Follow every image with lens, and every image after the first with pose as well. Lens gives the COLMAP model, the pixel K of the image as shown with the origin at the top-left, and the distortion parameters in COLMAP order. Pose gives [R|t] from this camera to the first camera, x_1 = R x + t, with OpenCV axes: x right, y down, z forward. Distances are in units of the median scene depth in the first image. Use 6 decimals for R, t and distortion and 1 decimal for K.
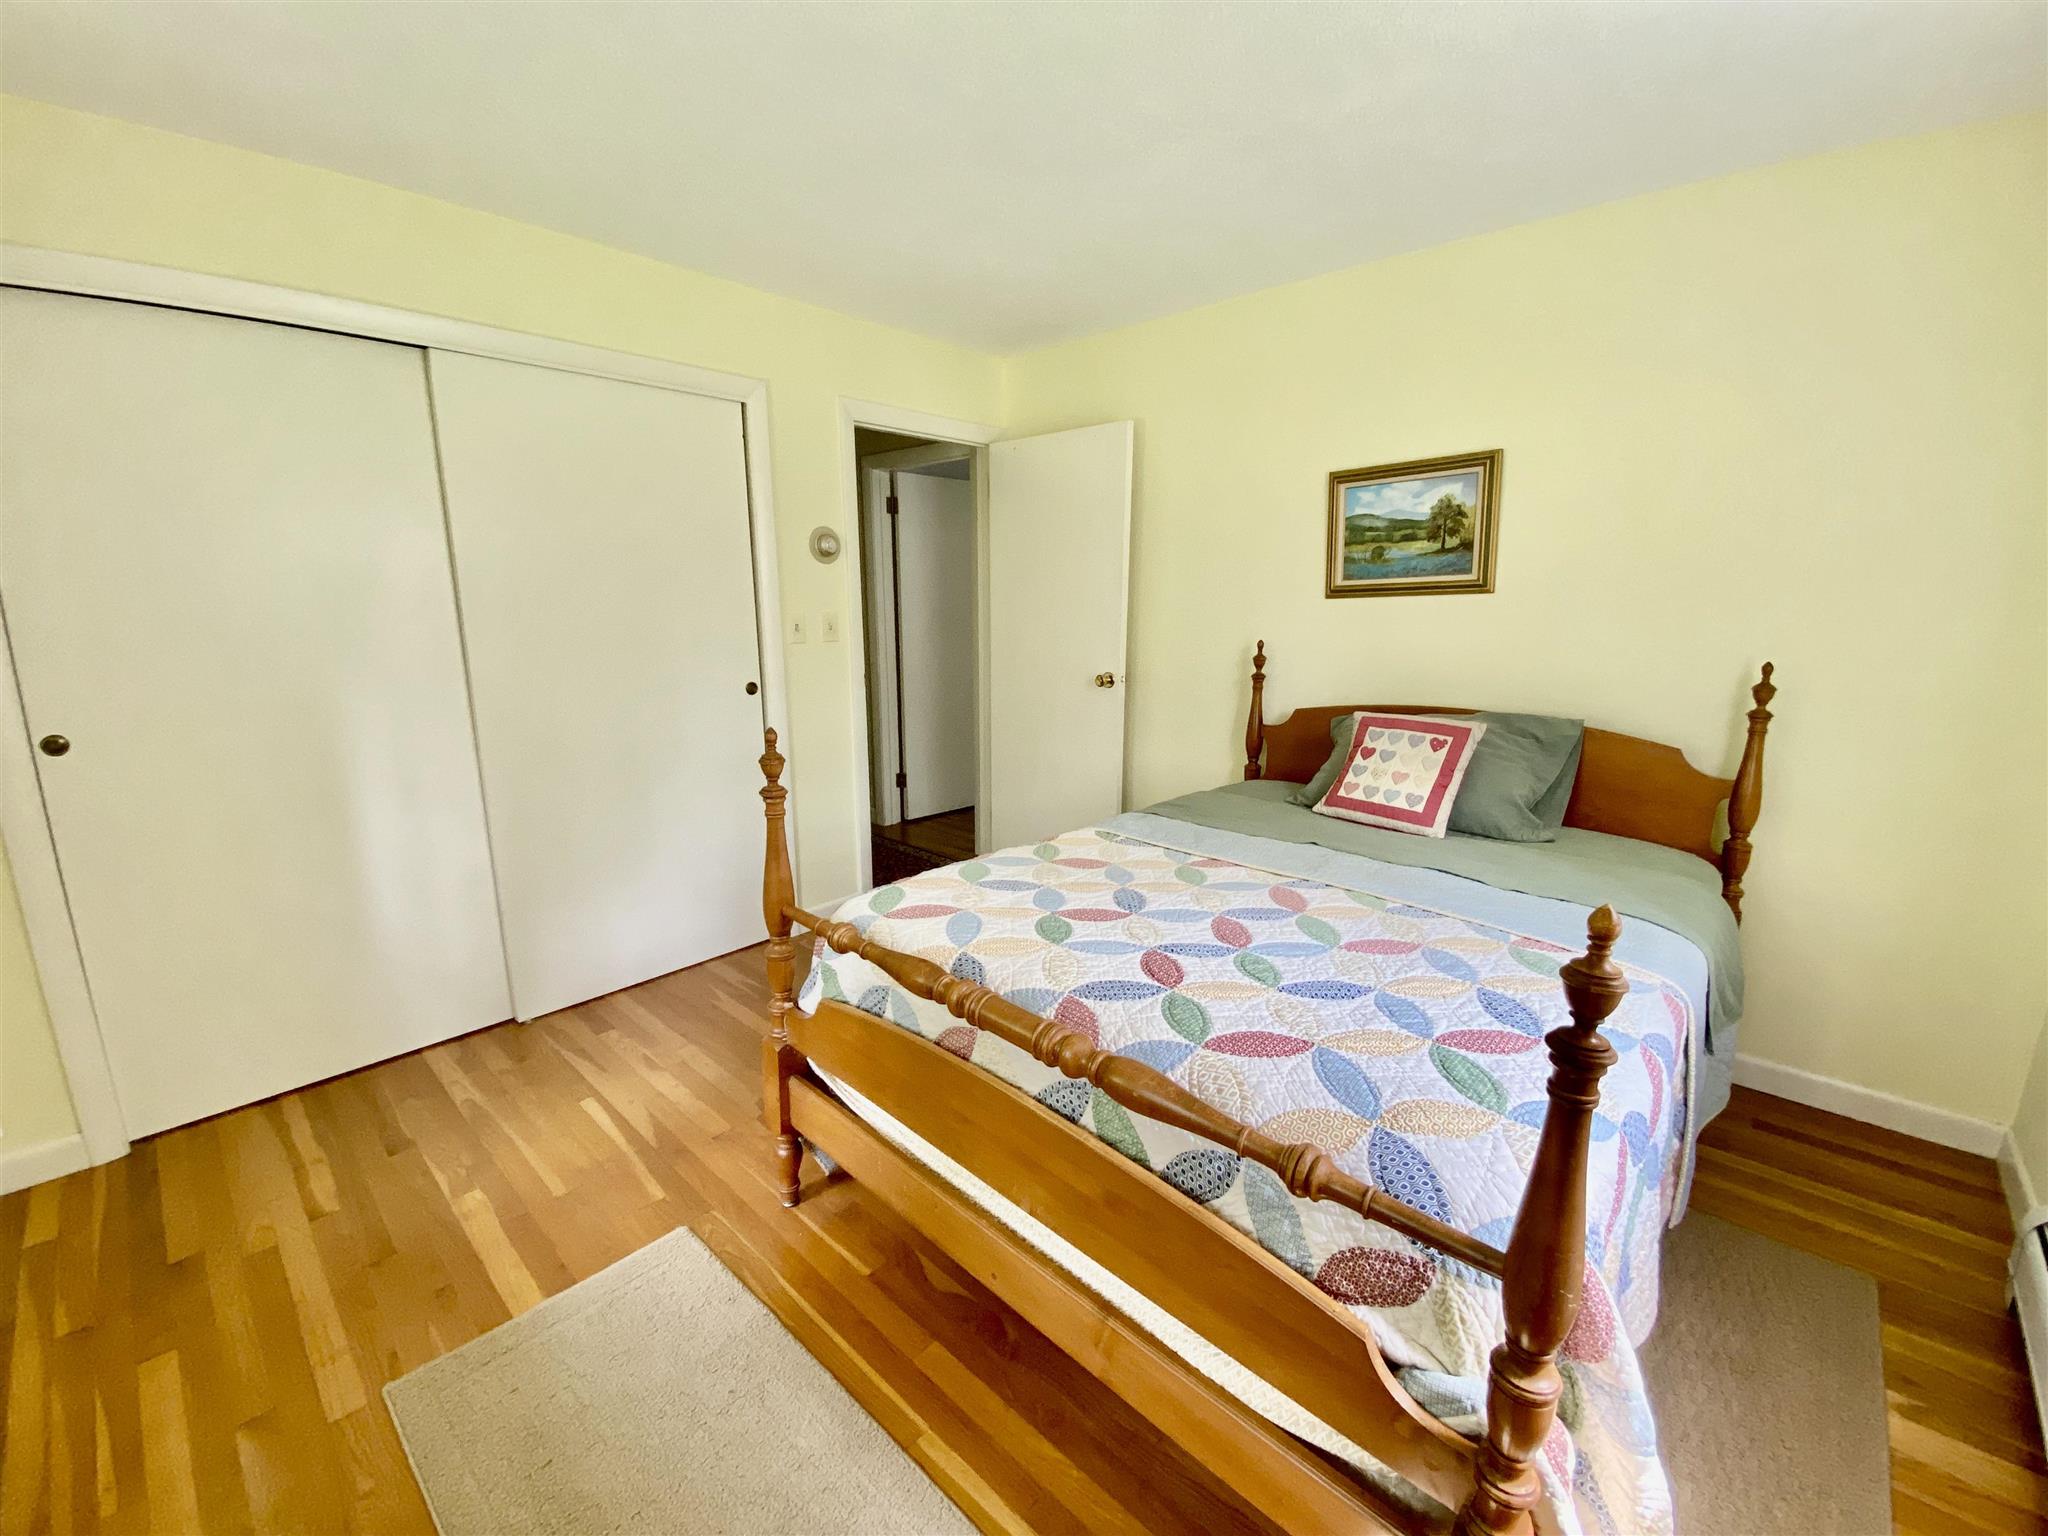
lens RADIAL K [[833.8, 0, 1017.5], [0, 833.8, 769.5], [0, 0, 1]] dist [0.017557, -0.018054]
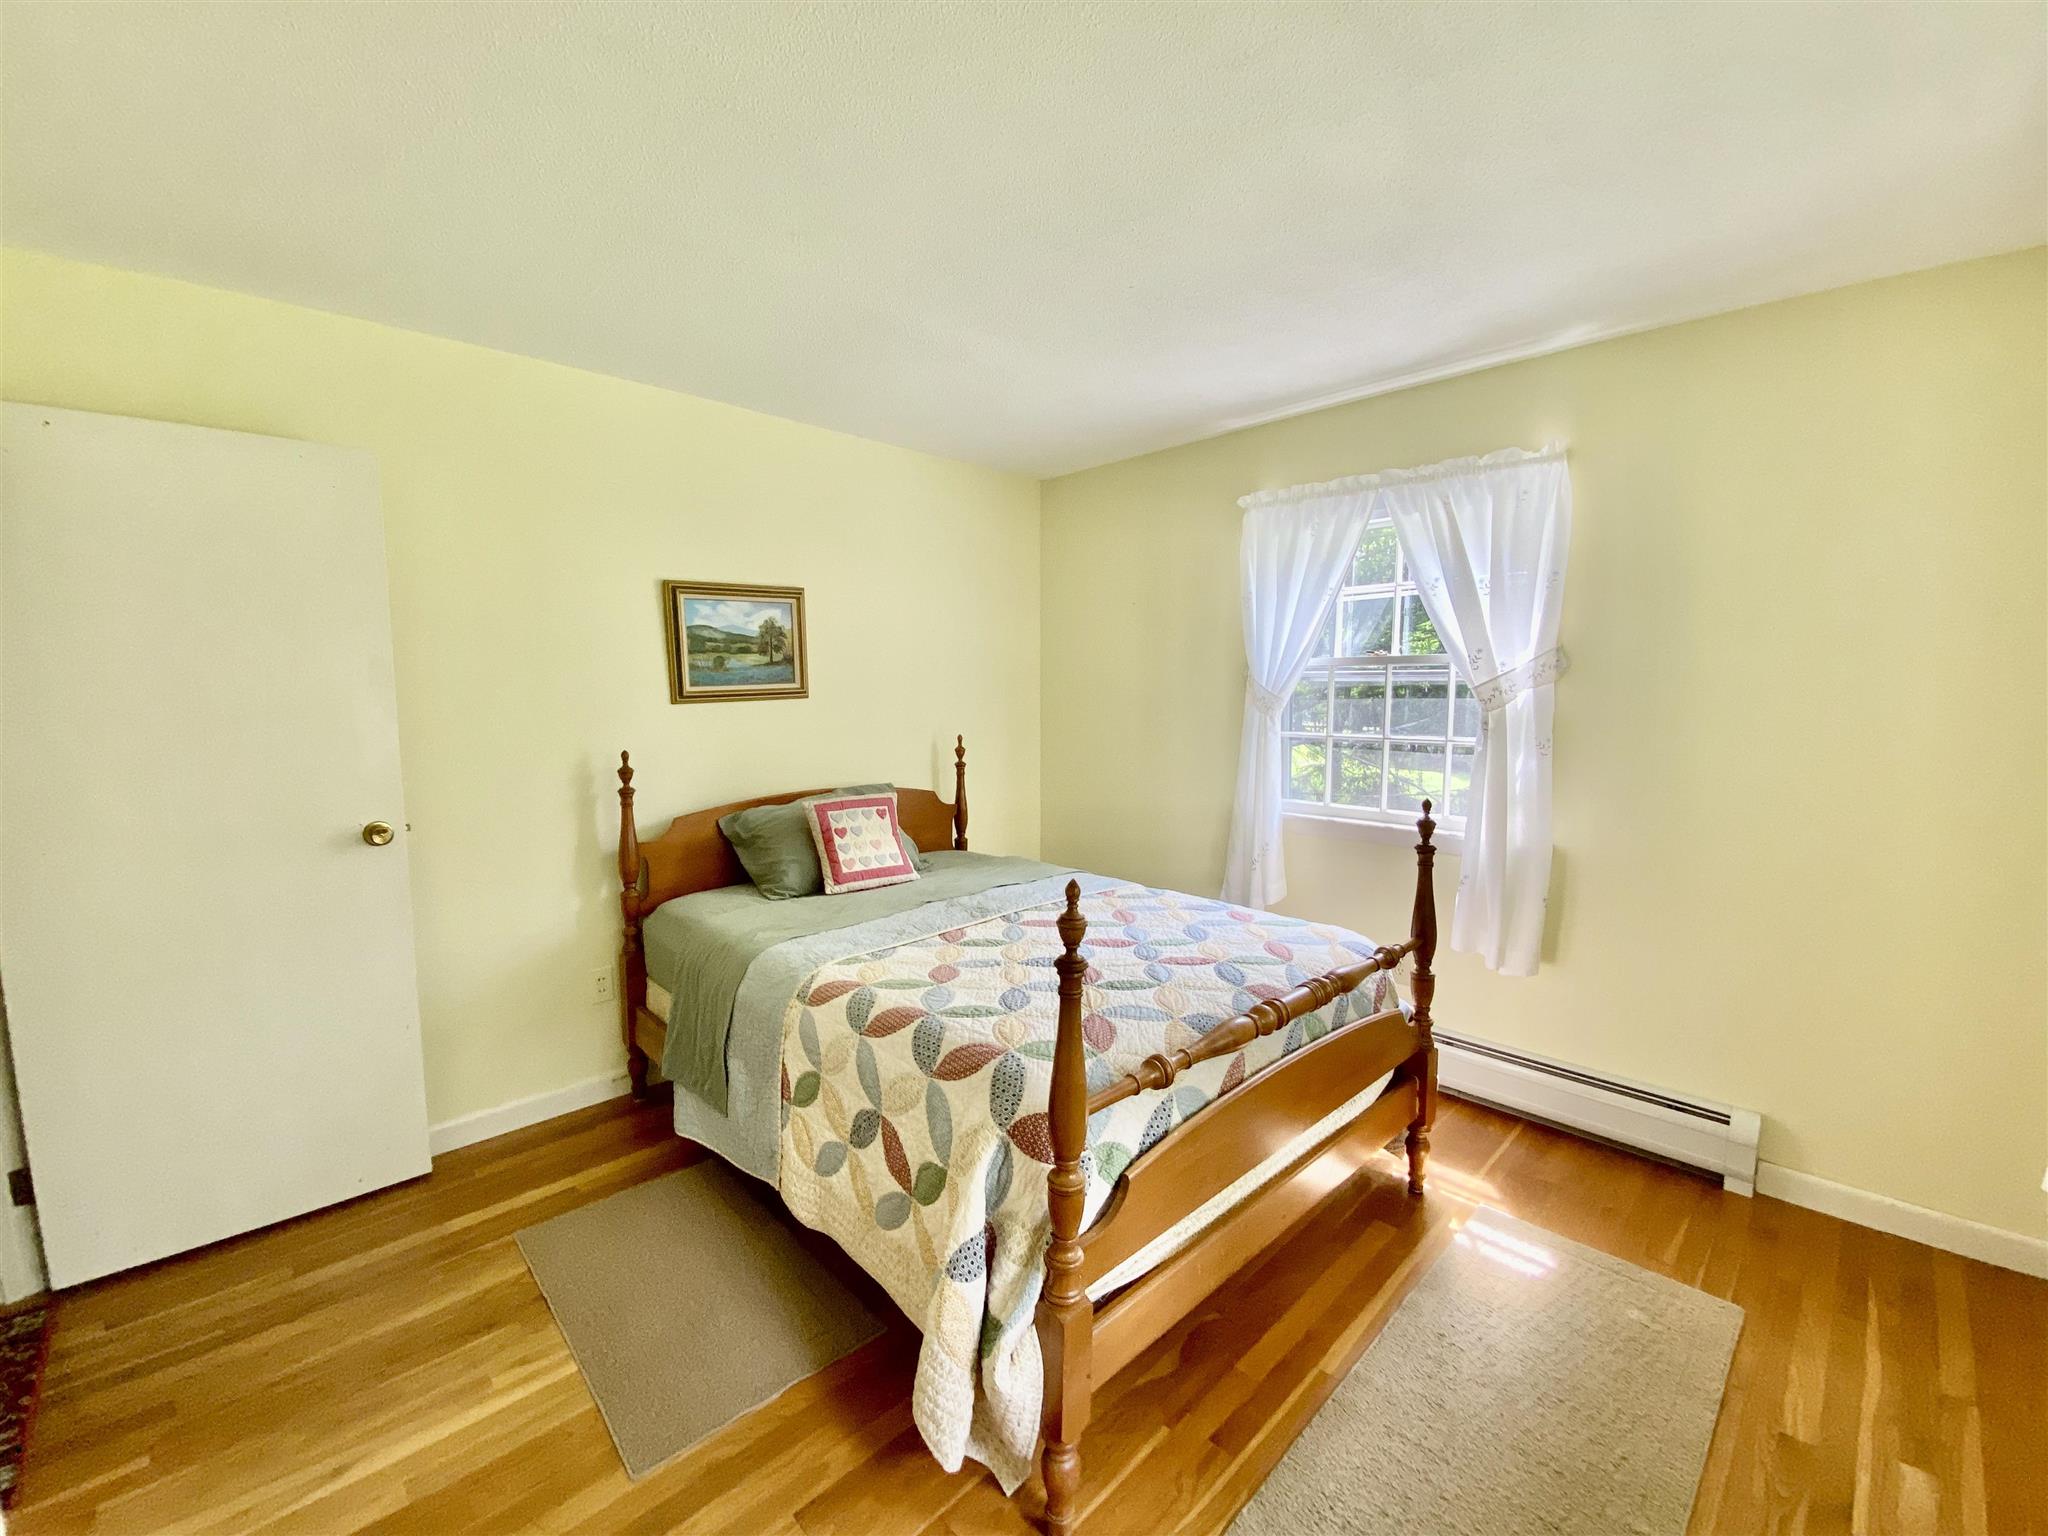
lens RADIAL K [[833.8, 0, 1017.5], [0, 833.8, 769.5], [0, 0, 1]] dist [0.017557, -0.018054]
pose [[0.050033, -0.089586, 0.994722, -0.667397], [0.211556, 0.974319, 0.077108, -0.132811], [-0.976084, 0.206581, 0.067701, 0.613062]]
